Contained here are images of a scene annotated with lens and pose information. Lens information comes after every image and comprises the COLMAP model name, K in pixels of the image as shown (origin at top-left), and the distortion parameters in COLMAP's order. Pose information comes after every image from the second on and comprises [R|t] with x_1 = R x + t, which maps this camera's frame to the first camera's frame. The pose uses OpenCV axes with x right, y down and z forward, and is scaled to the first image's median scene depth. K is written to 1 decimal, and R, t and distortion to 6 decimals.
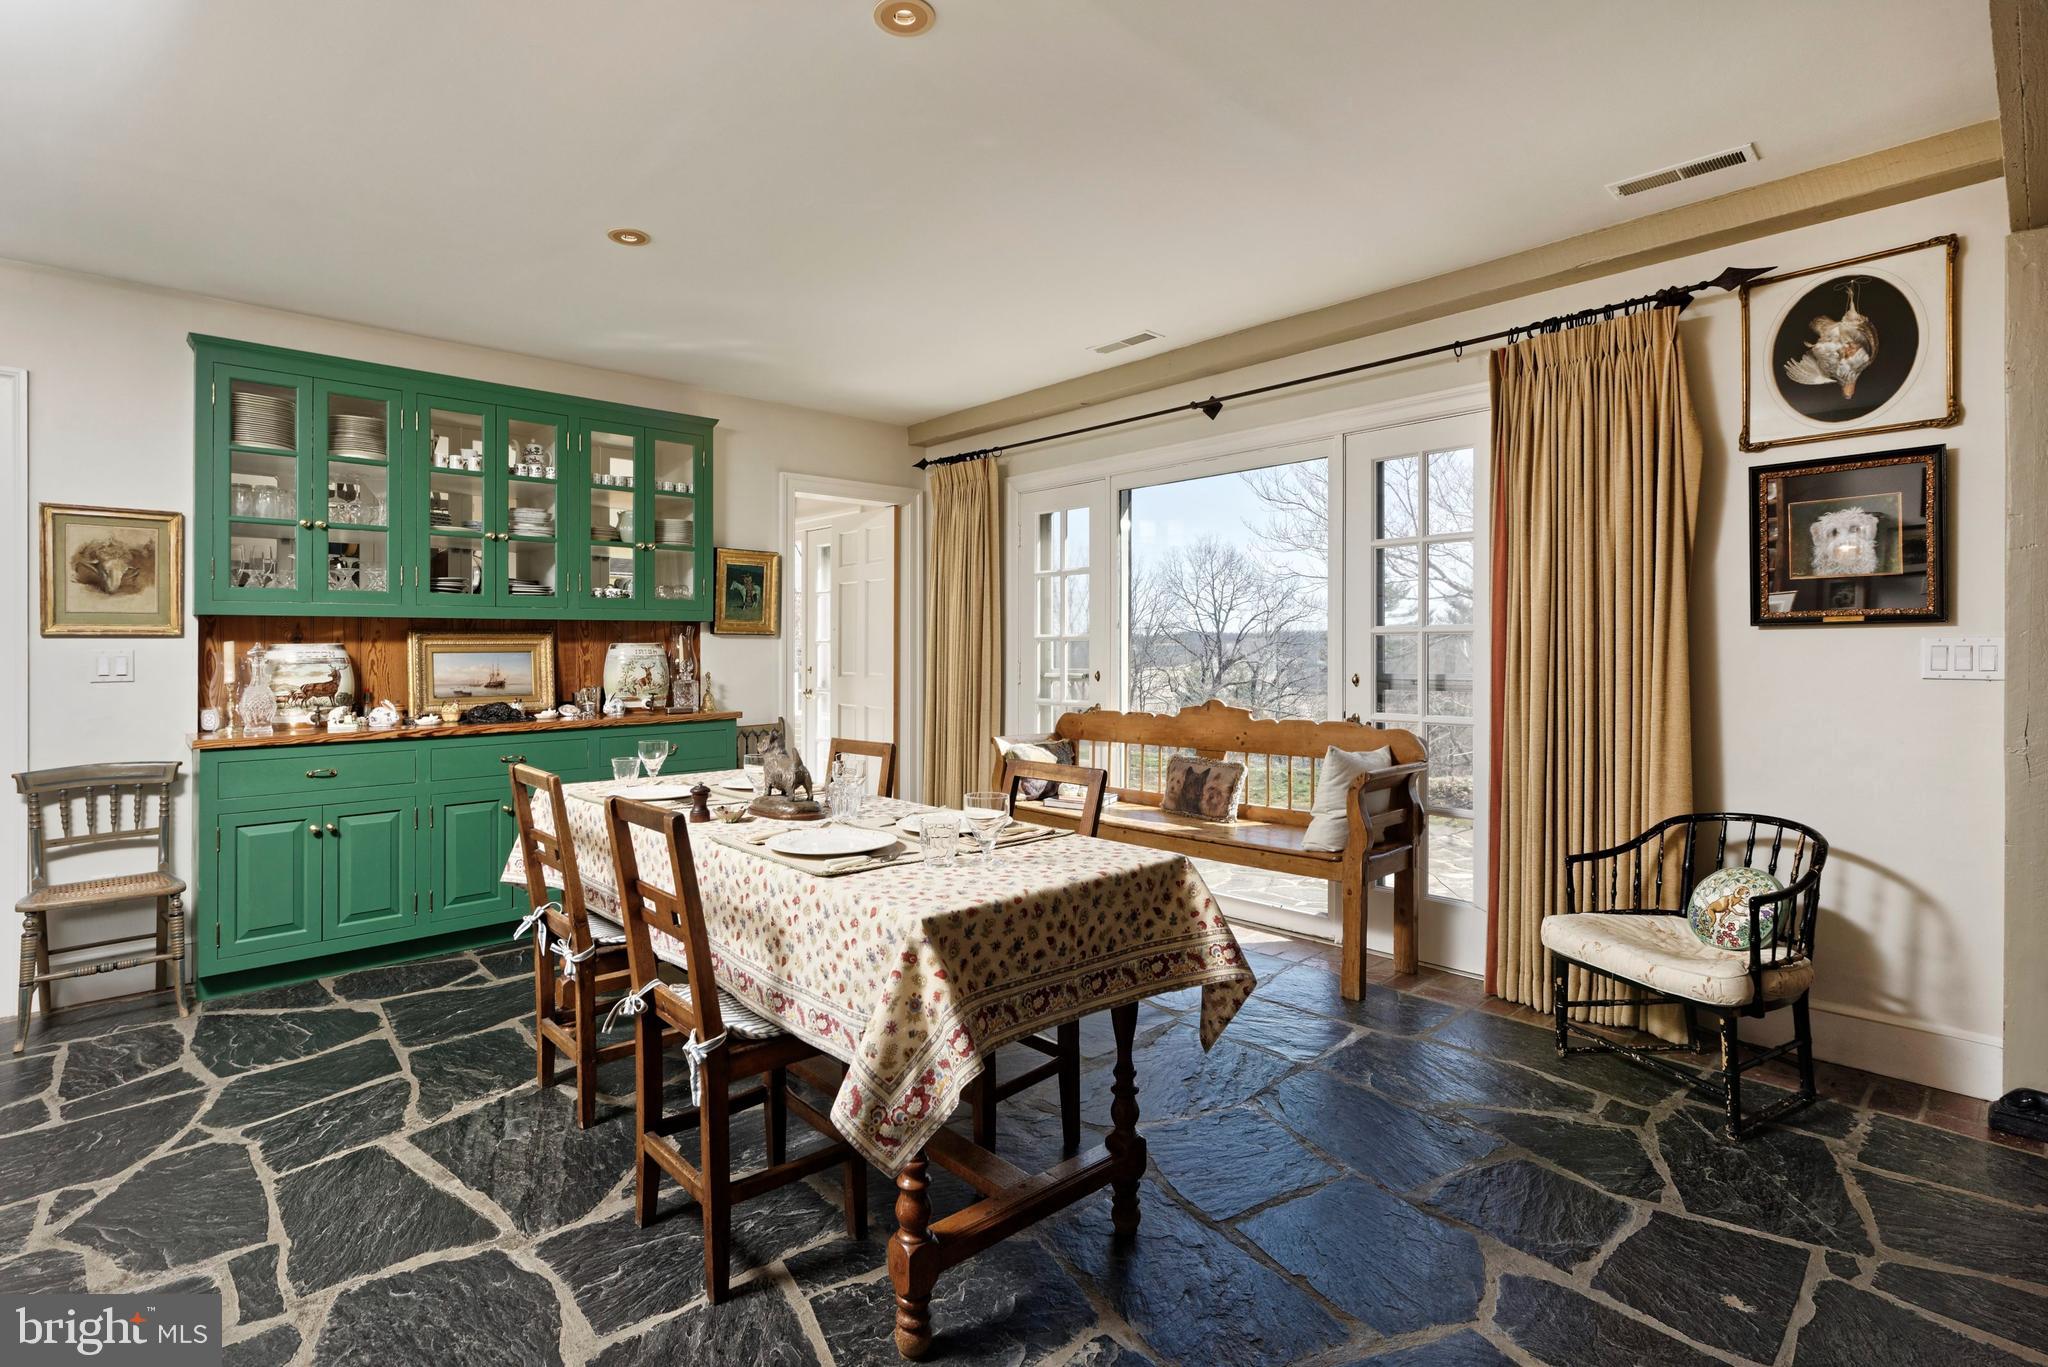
lens RADIAL K [[970.3, 0, 1023.9], [0, 970.3, 662.2], [0, 0, 1]] dist [-0.000530, 0.000104]
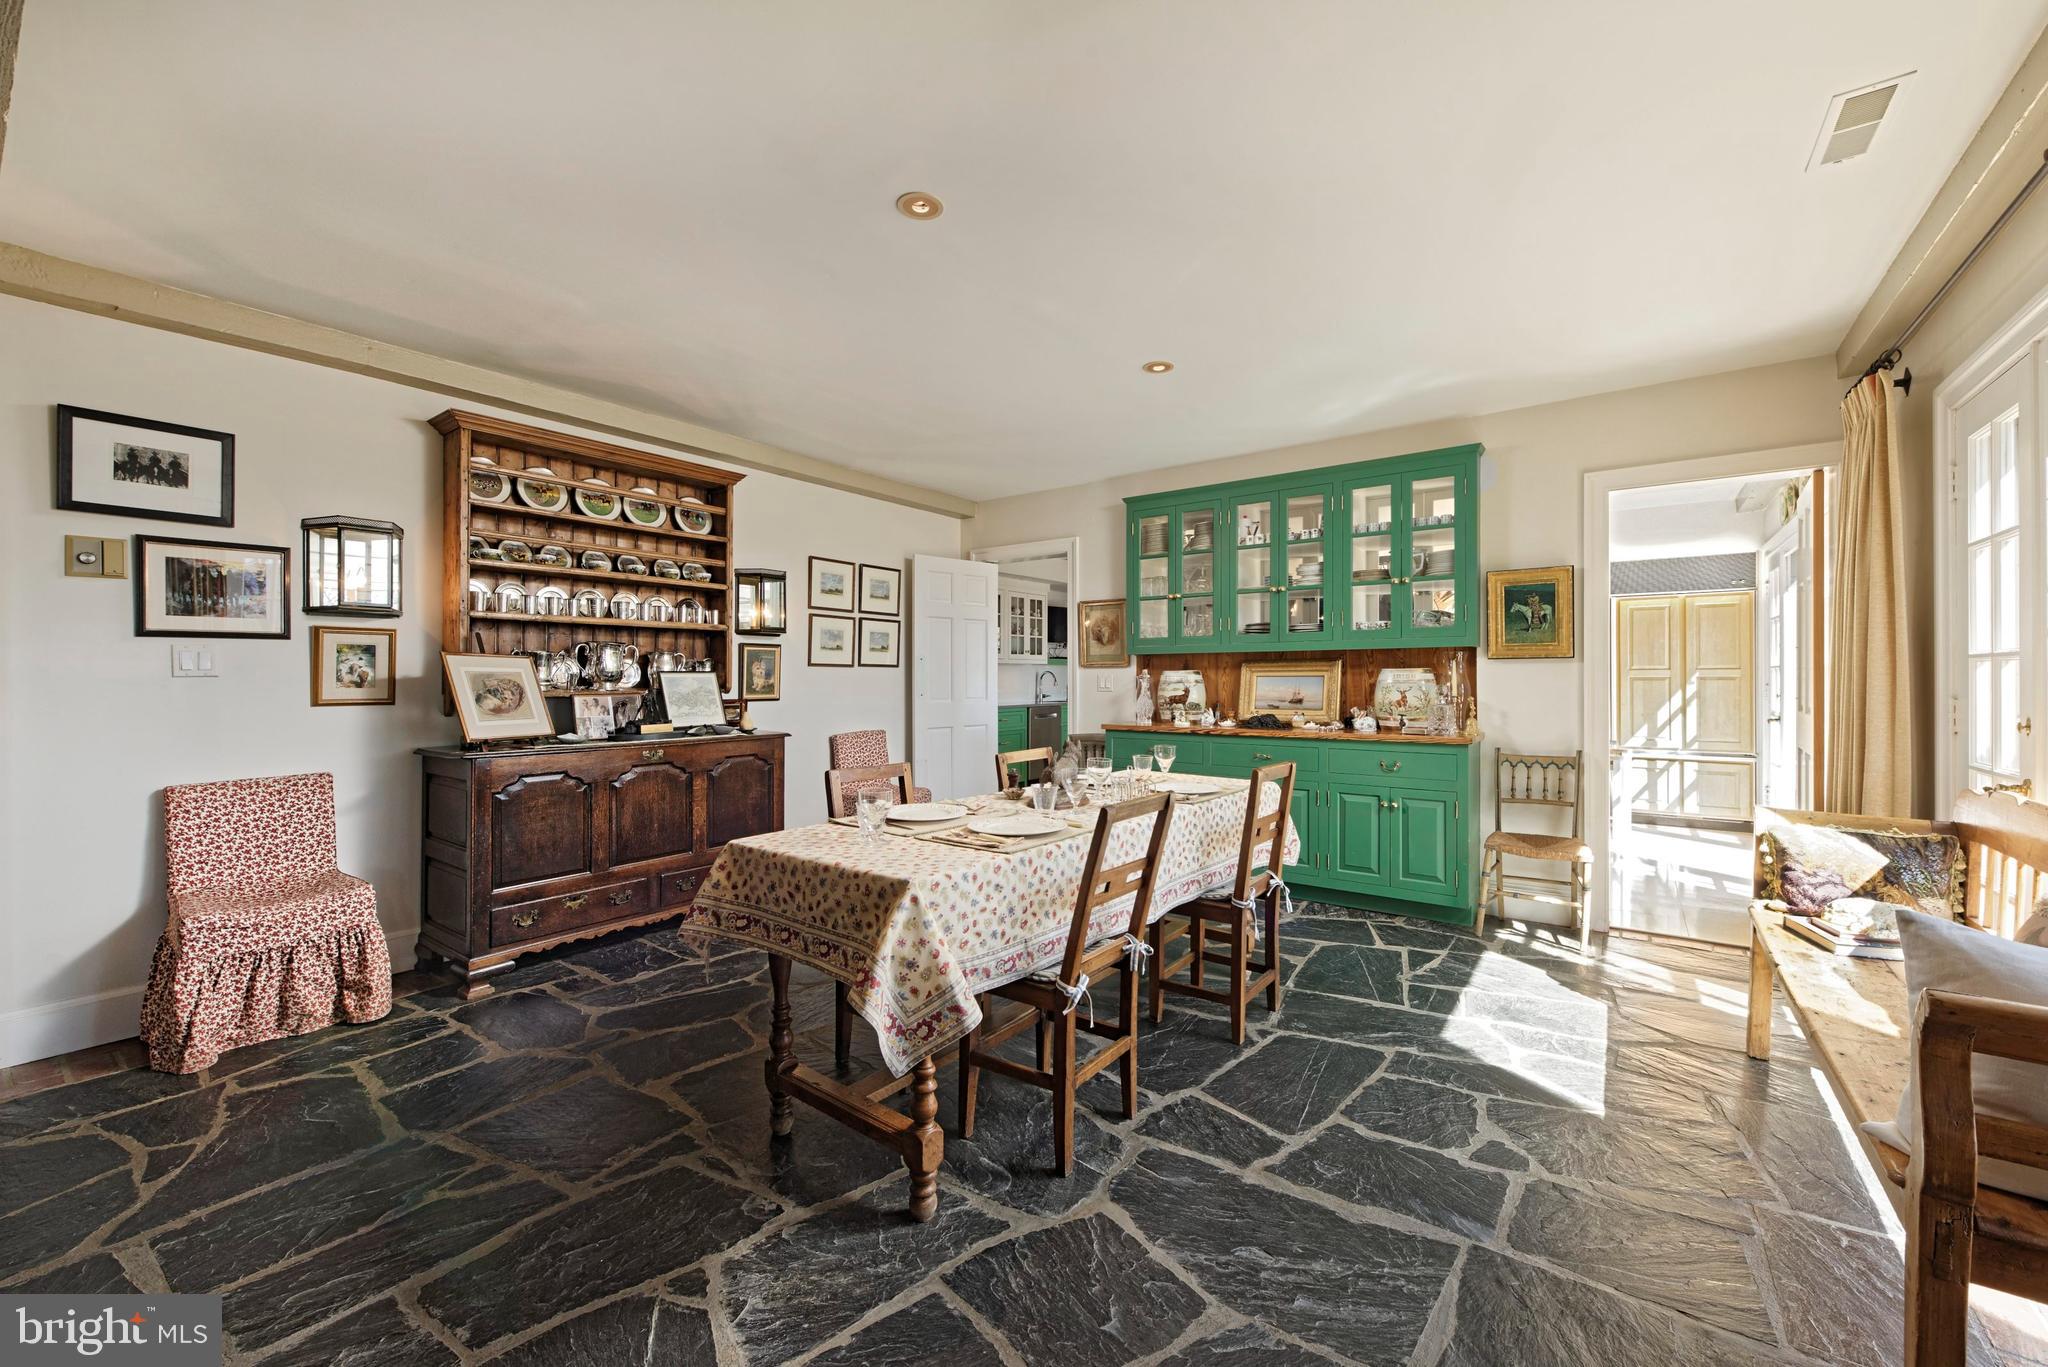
lens RADIAL K [[809.9, 0, 1023.7], [0, 809.9, 679.6], [0, 0, 1]] dist [-0.002216, -0.000090]
pose [[0.179590, 0.006720, -0.983719, 0.445520], [-0.010813, 0.999930, 0.004856, -0.006931], [0.983682, 0.009765, 0.179650, 0.420748]]
